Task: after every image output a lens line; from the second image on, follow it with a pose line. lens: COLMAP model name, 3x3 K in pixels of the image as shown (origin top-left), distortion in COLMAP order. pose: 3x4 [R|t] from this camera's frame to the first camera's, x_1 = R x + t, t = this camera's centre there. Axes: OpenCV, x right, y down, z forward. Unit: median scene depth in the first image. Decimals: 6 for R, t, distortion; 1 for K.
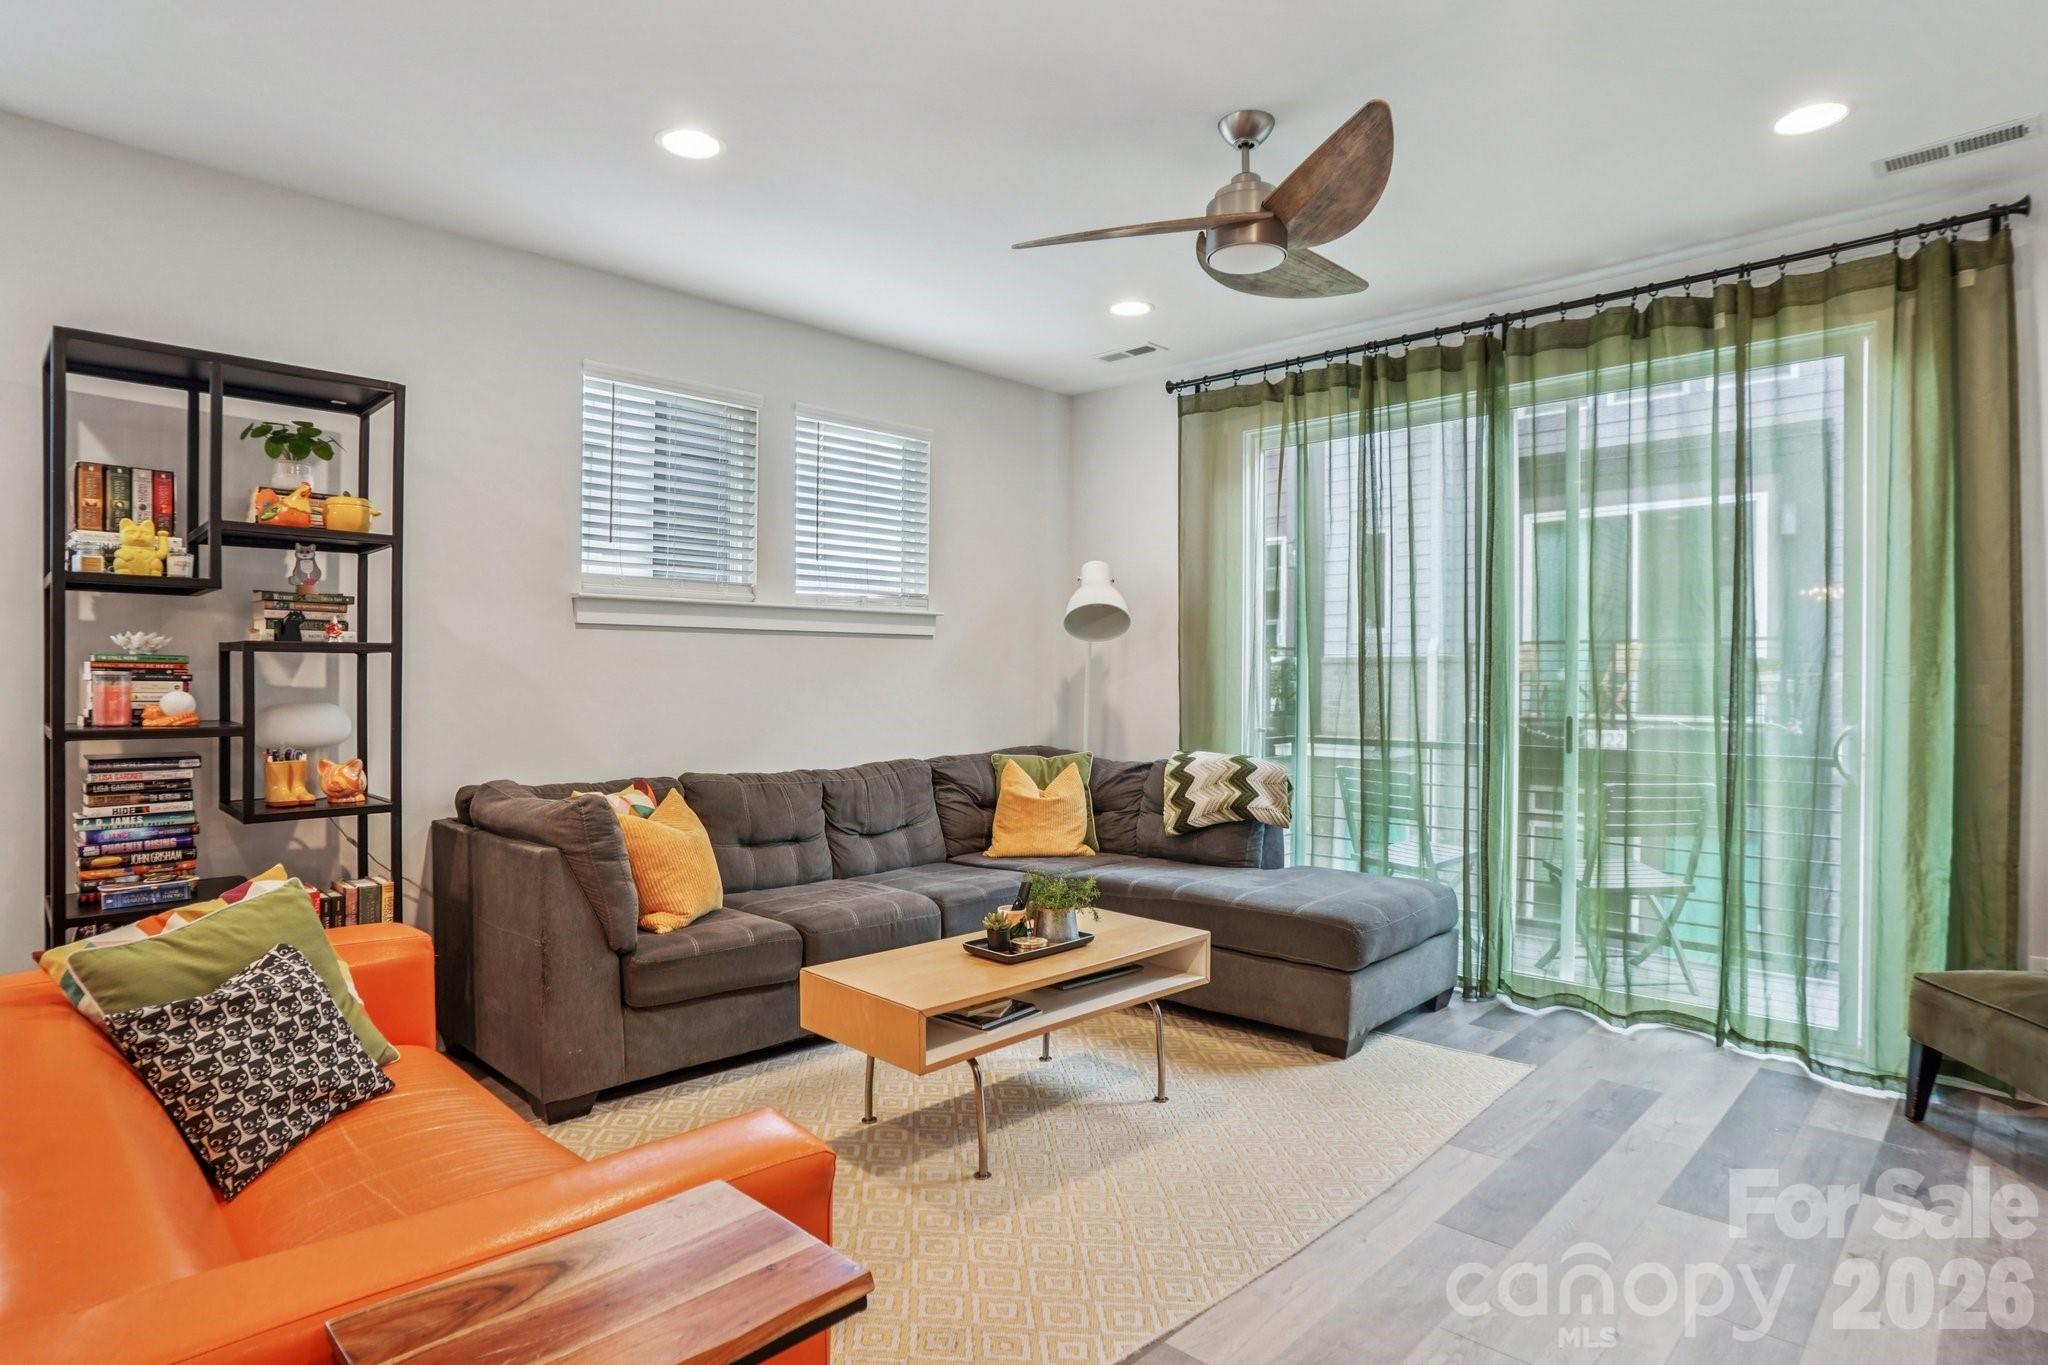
lens RADIAL K [[1077.7, 0, 1010.9], [0, 1077.7, 687.2], [0, 0, 1]] dist [-0.067224, 0.039610]
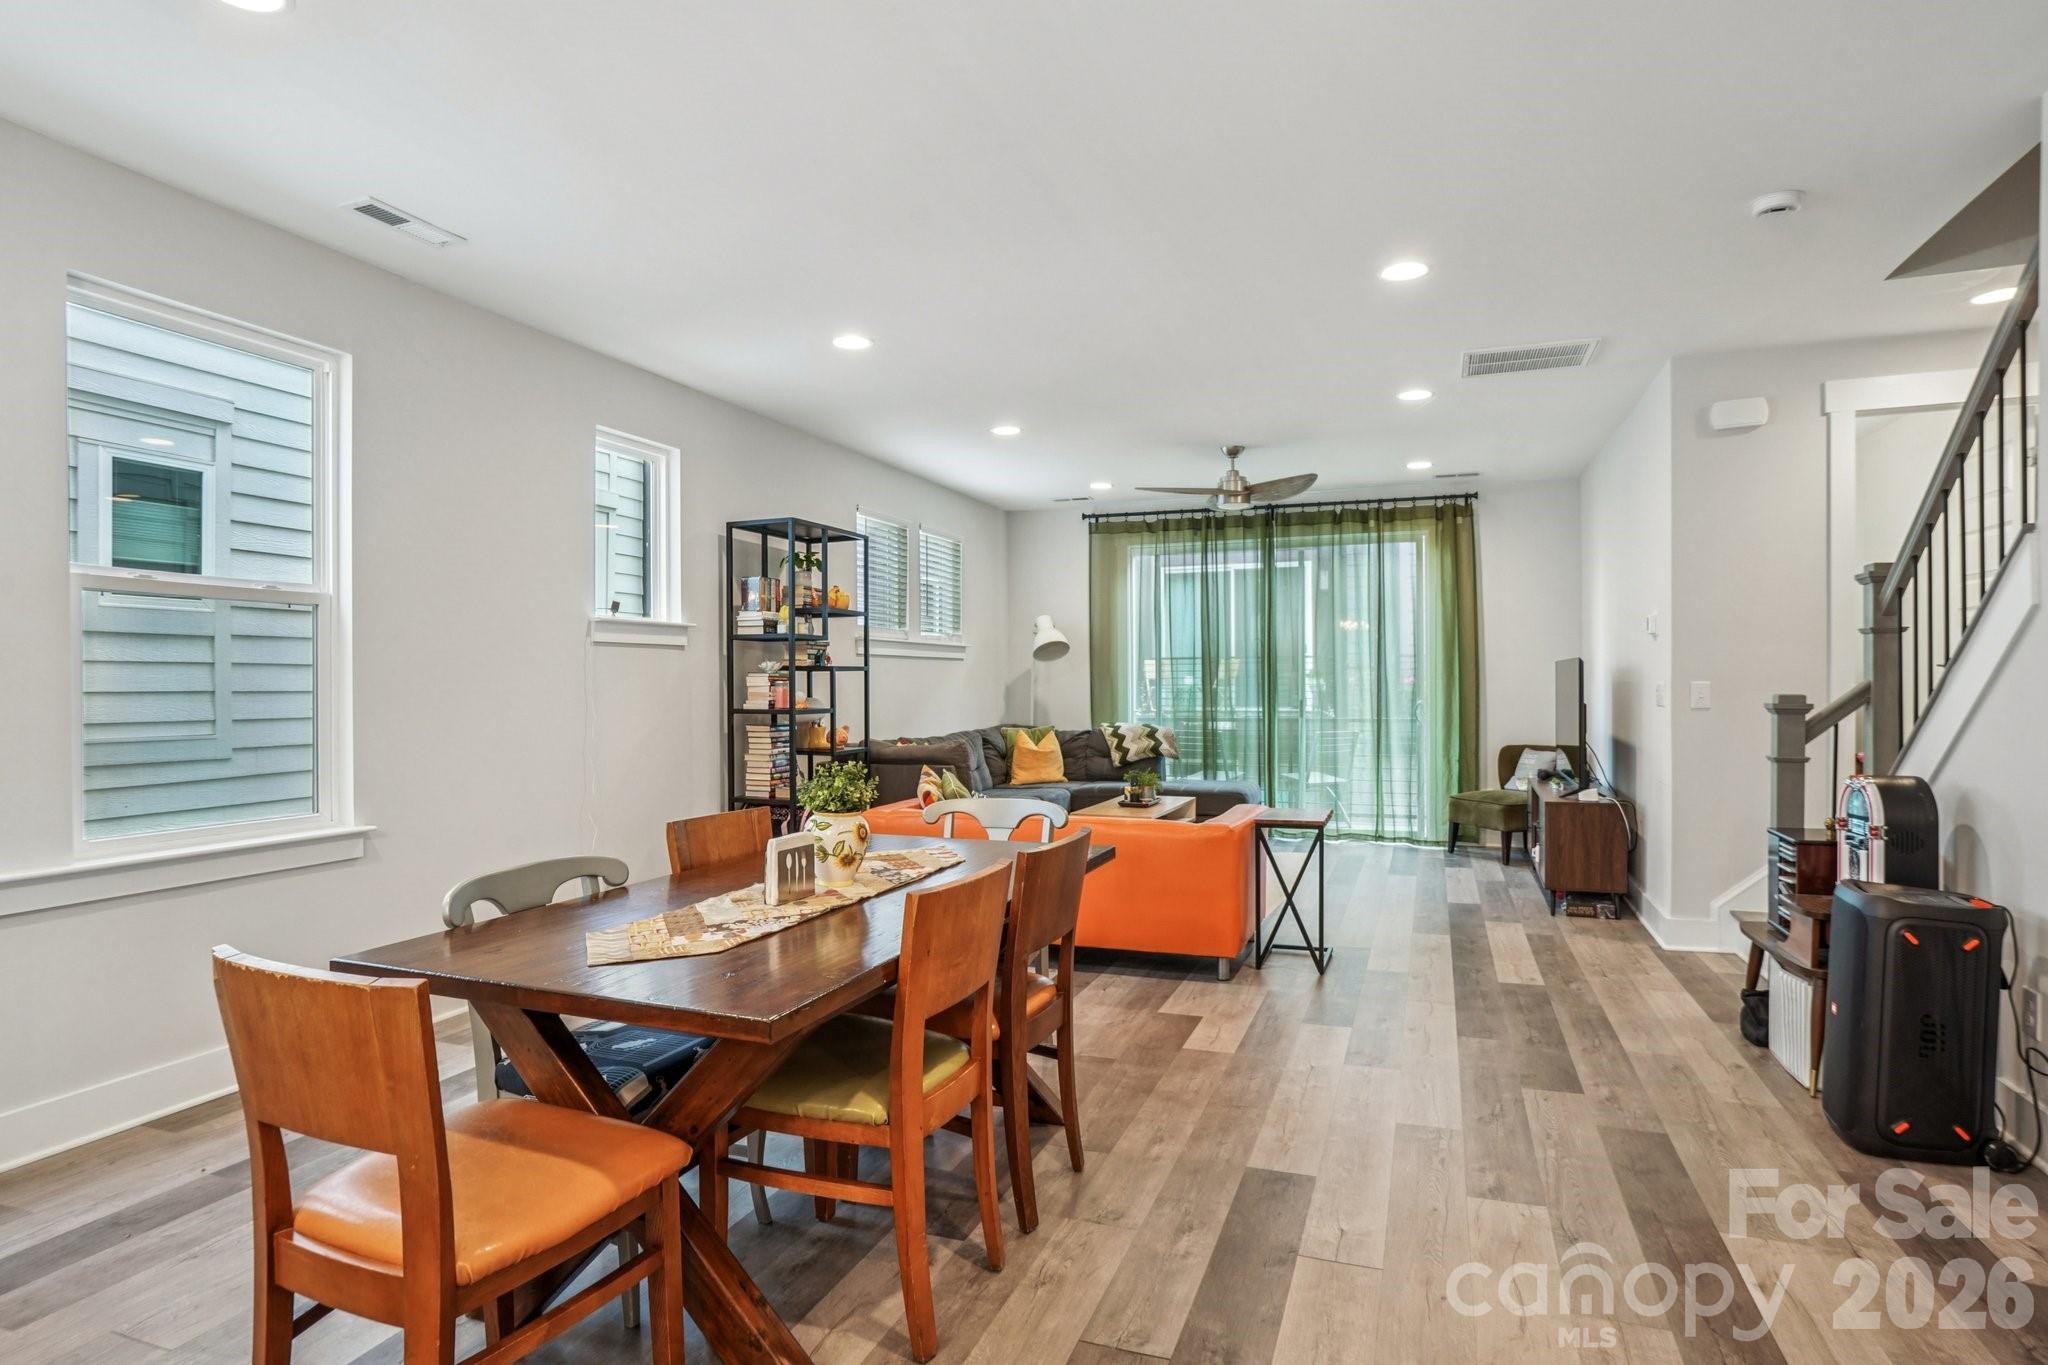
lens RADIAL K [[1080.5, 0, 976.9], [0, 1080.5, 693.4], [0, 0, 1]] dist [-0.040564, 0.000111]
pose [[0.926051, -0.009208, 0.377285, -0.837007], [0.010074, 0.999949, -0.000321, 0.008499], [-0.377263, 0.004098, 0.926097, -0.693489]]
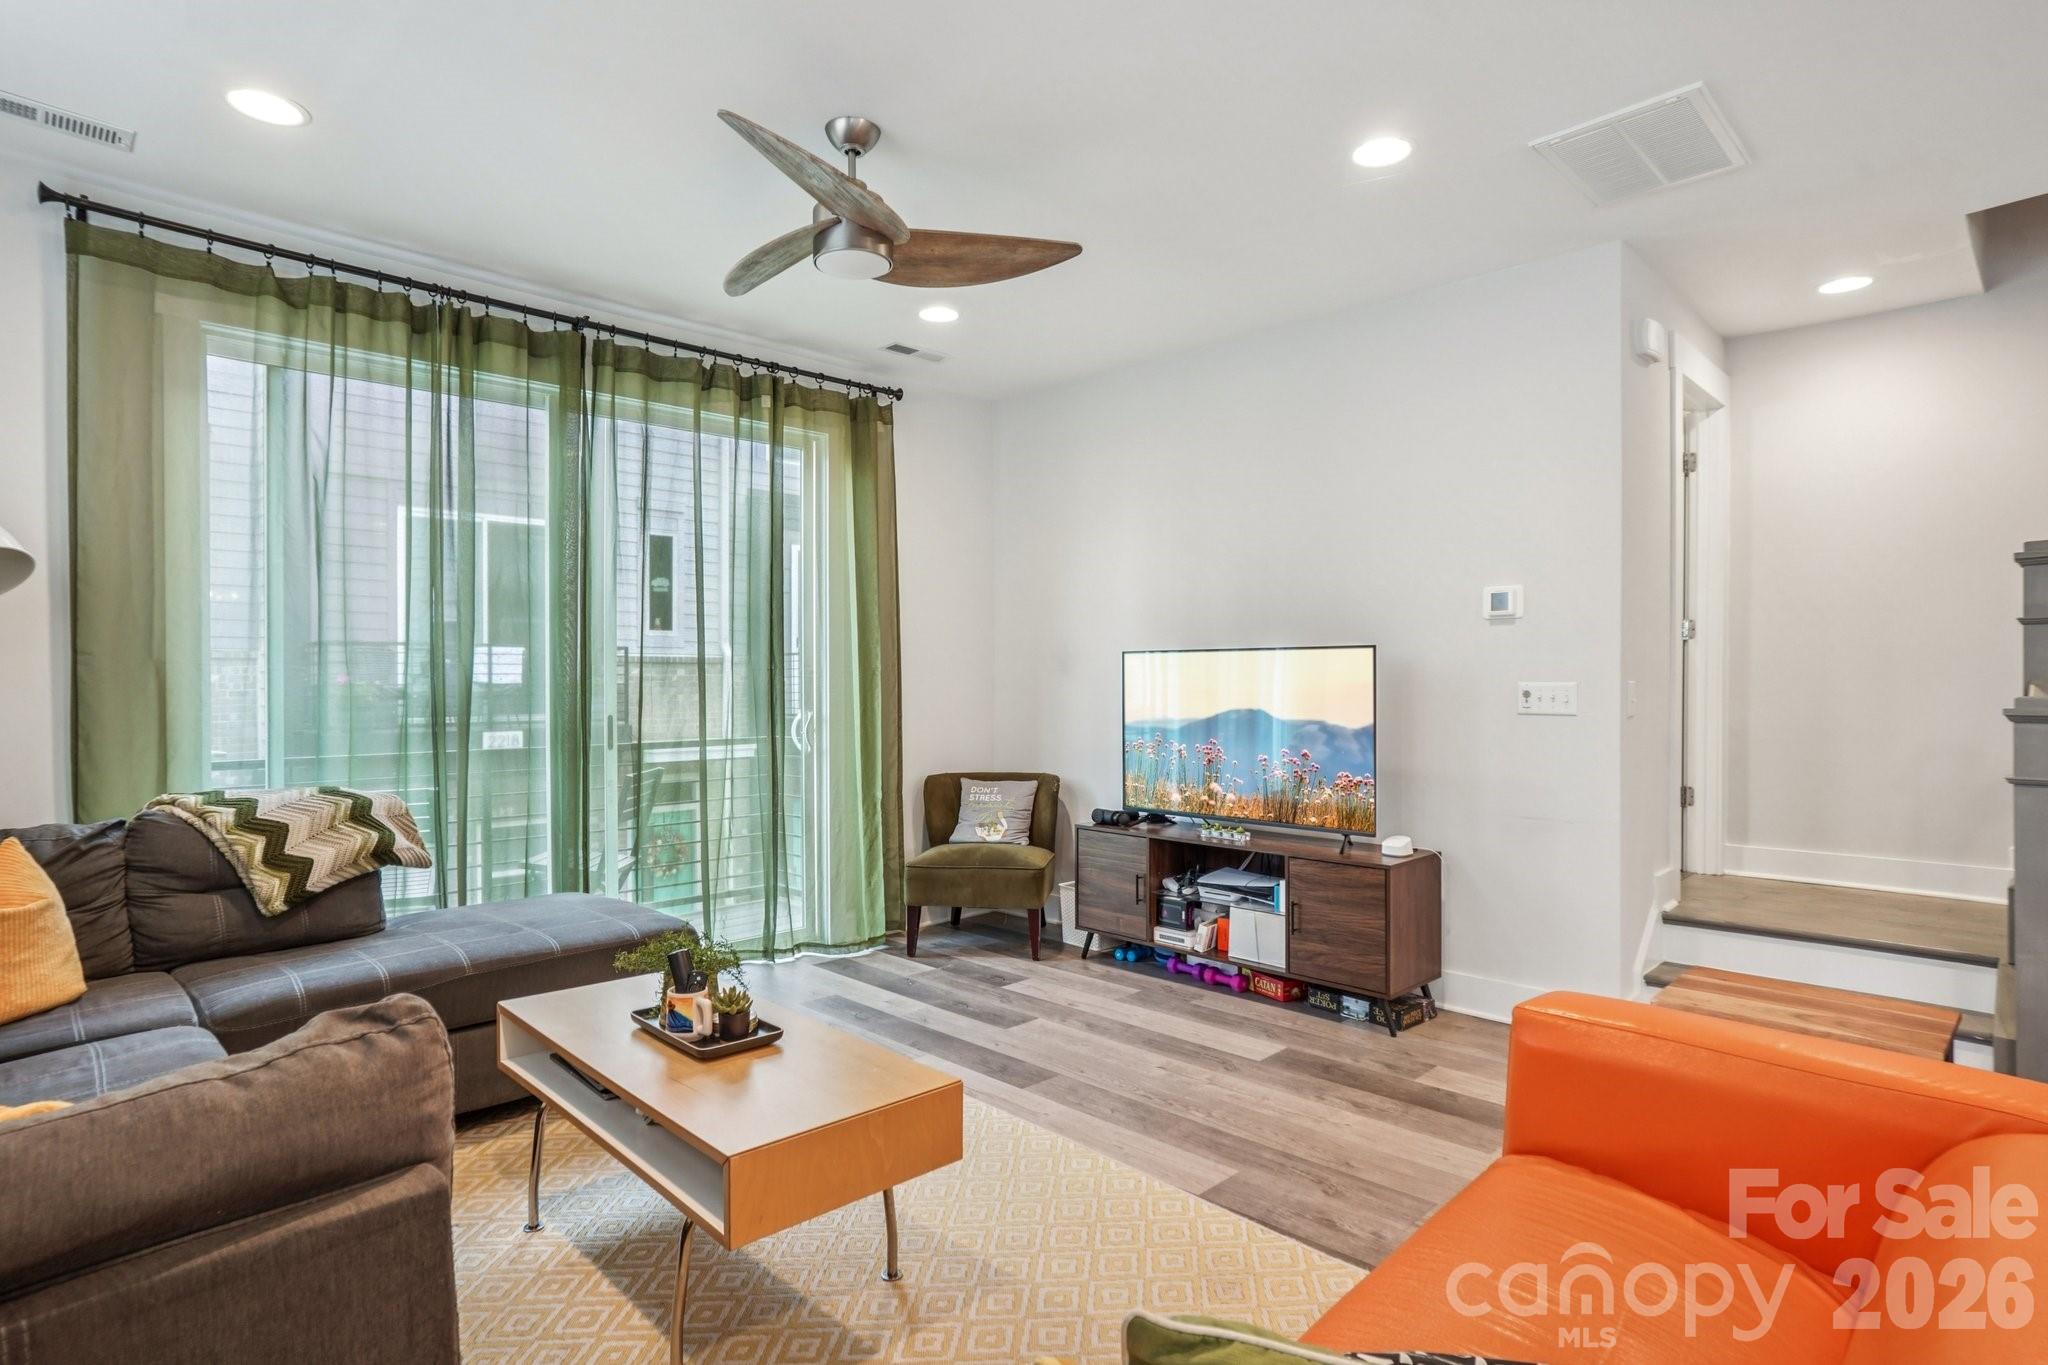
lens RADIAL K [[1083.9, 0, 1024.0], [0, 1083.9, 682.5], [0, 0, 1]] dist [-0.004002, 0.025950]
pose [[0.049618, -0.009804, 0.998720, -0.544807], [0.009646, 0.999910, 0.009336, -0.010582], [-0.998722, 0.009171, 0.049708, 0.525711]]
